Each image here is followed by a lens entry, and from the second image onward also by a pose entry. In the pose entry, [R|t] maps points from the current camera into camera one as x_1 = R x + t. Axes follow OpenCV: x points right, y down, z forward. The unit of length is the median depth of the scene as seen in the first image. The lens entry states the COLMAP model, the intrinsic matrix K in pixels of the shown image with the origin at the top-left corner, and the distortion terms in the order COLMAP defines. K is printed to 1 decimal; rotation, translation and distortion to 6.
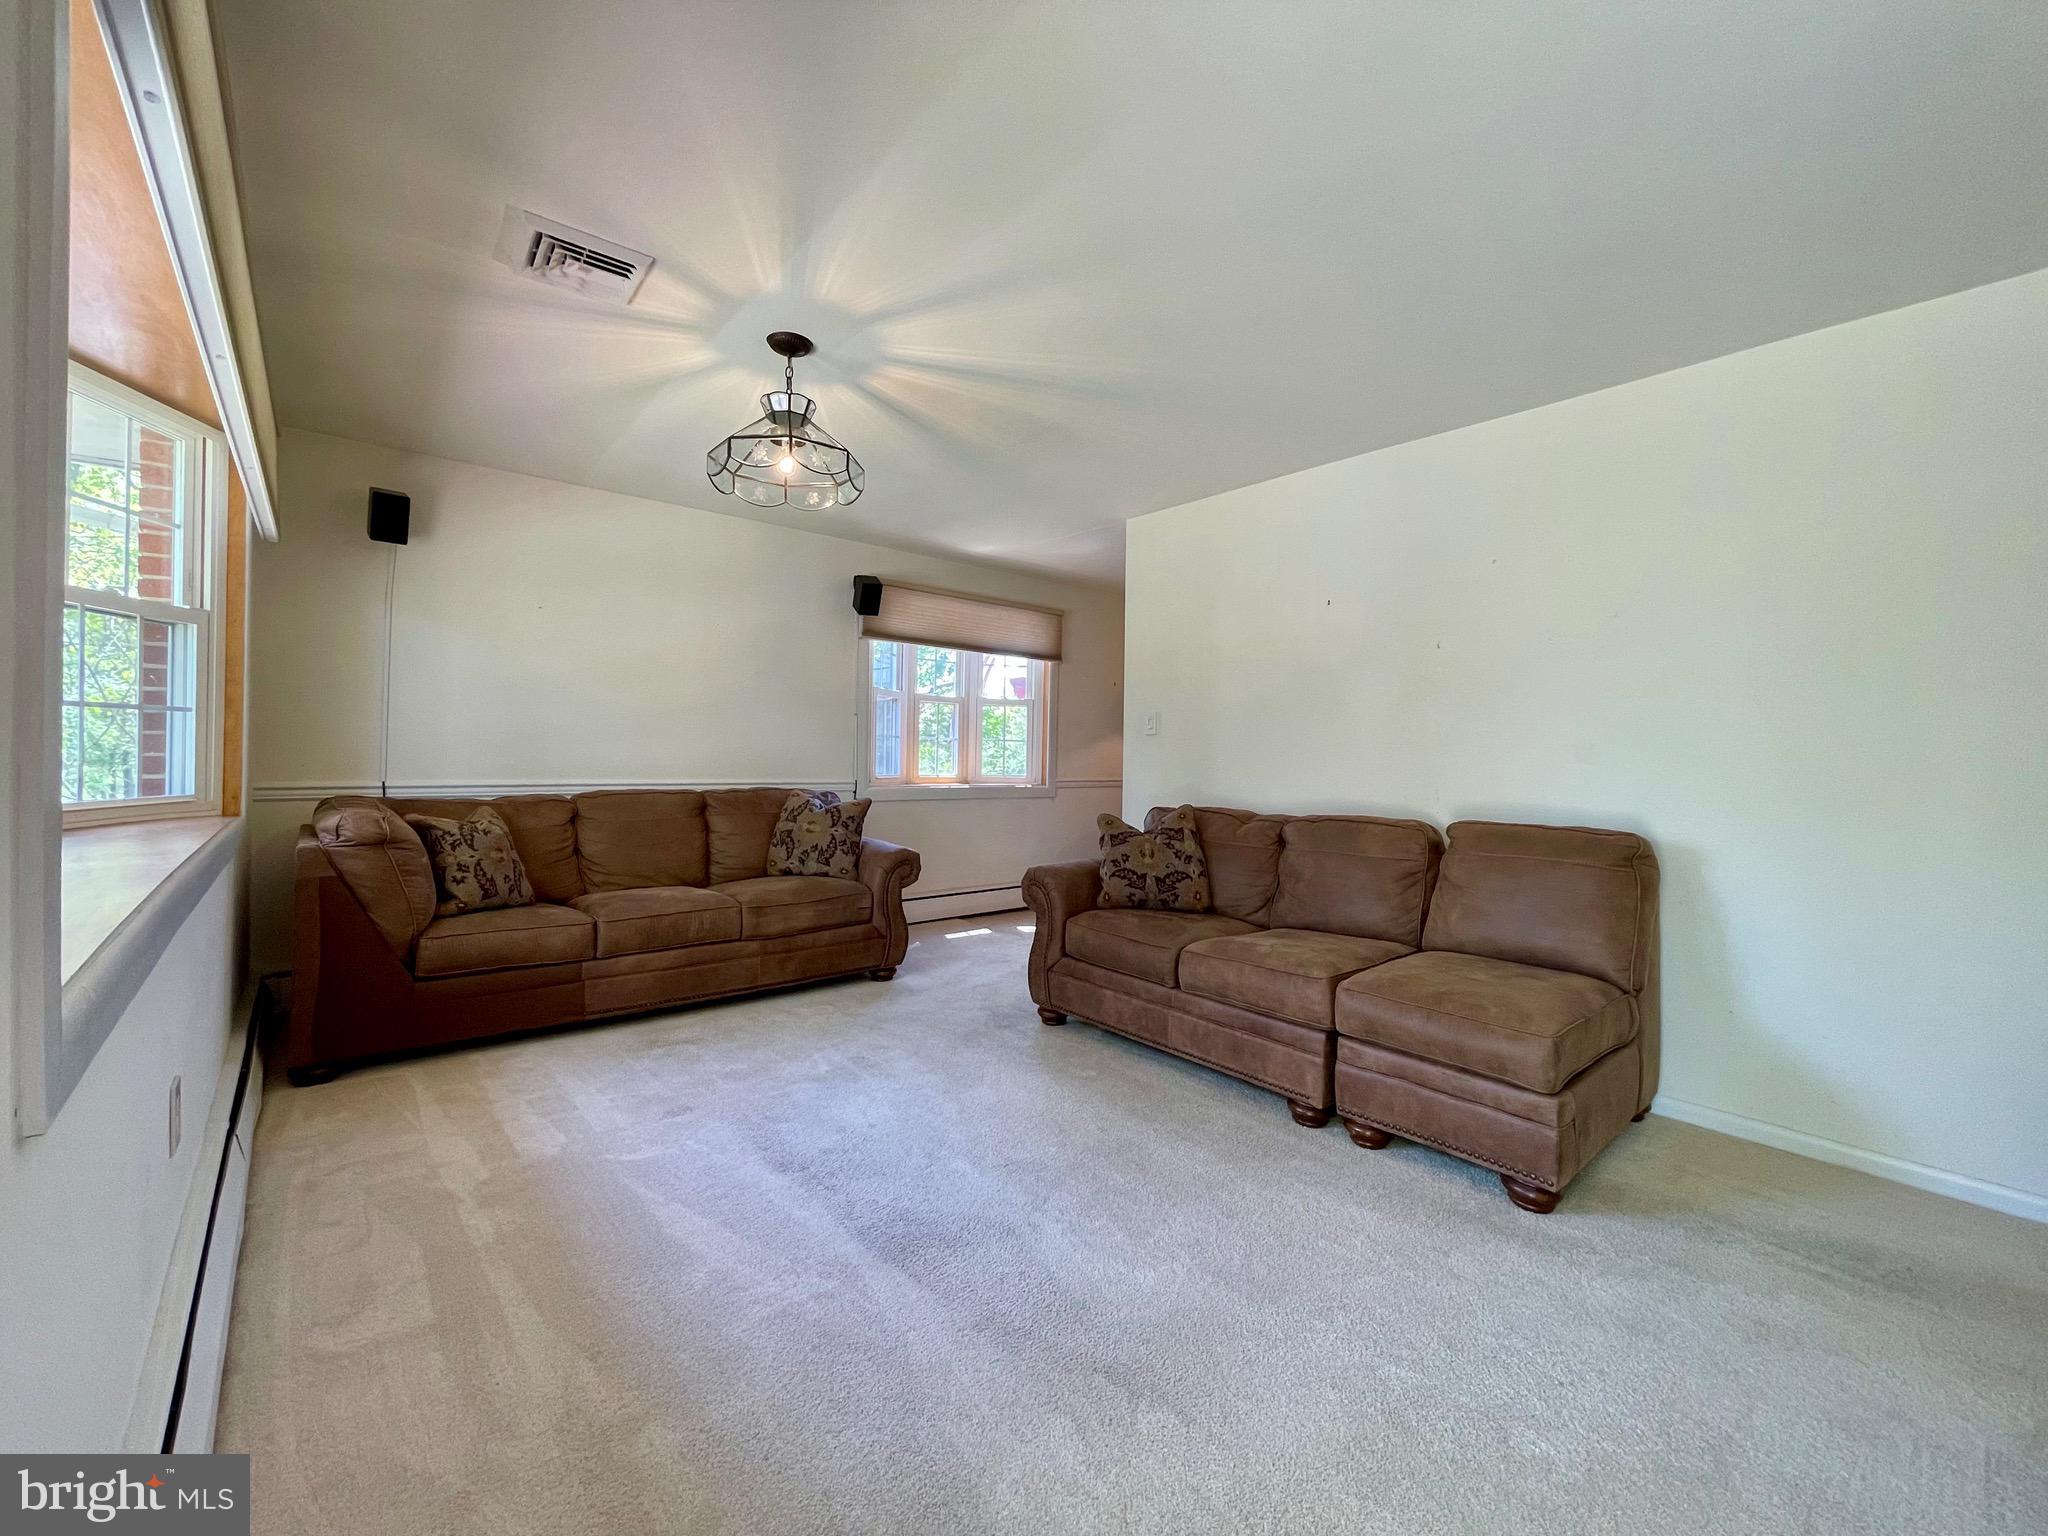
lens RADIAL K [[829.1, 0, 1027.4], [0, 829.1, 761.0], [0, 0, 1]] dist [0.001616, 0.001852]
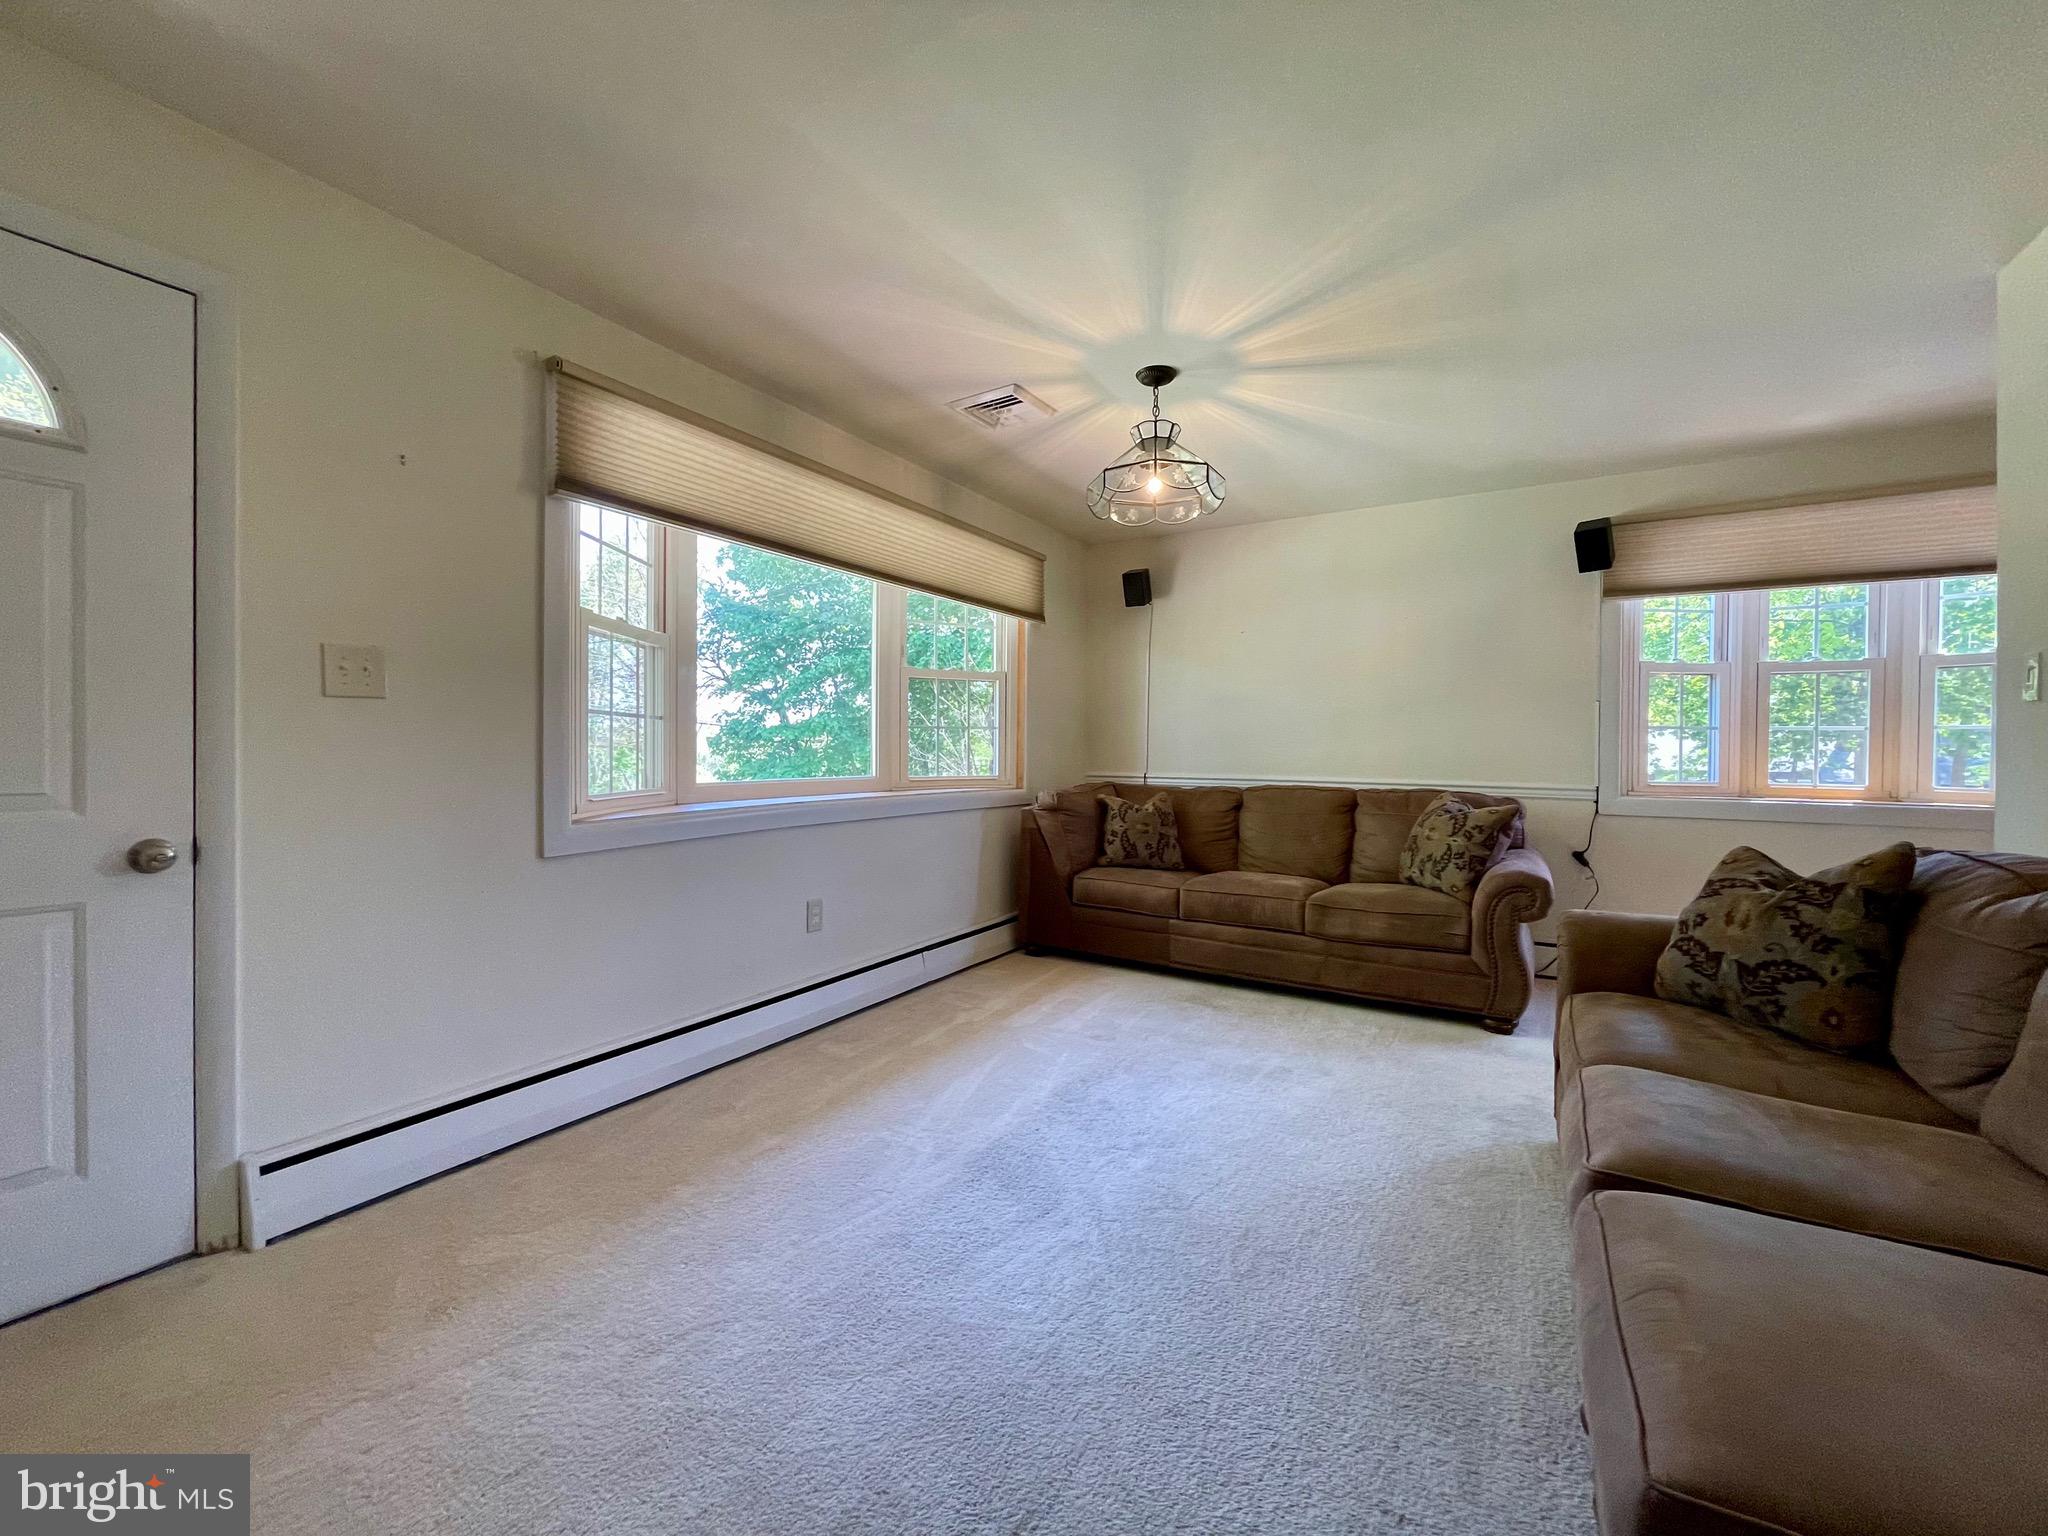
lens RADIAL K [[829.1, 0, 1020.1], [0, 829.1, 760.2], [0, 0, 1]] dist [0.001616, 0.001852]
pose [[0.315099, -0.001421, -0.949058, 0.530633], [-0.011235, 0.999923, -0.005228, 0.012911], [0.948992, 0.012310, 0.315059, 0.367094]]
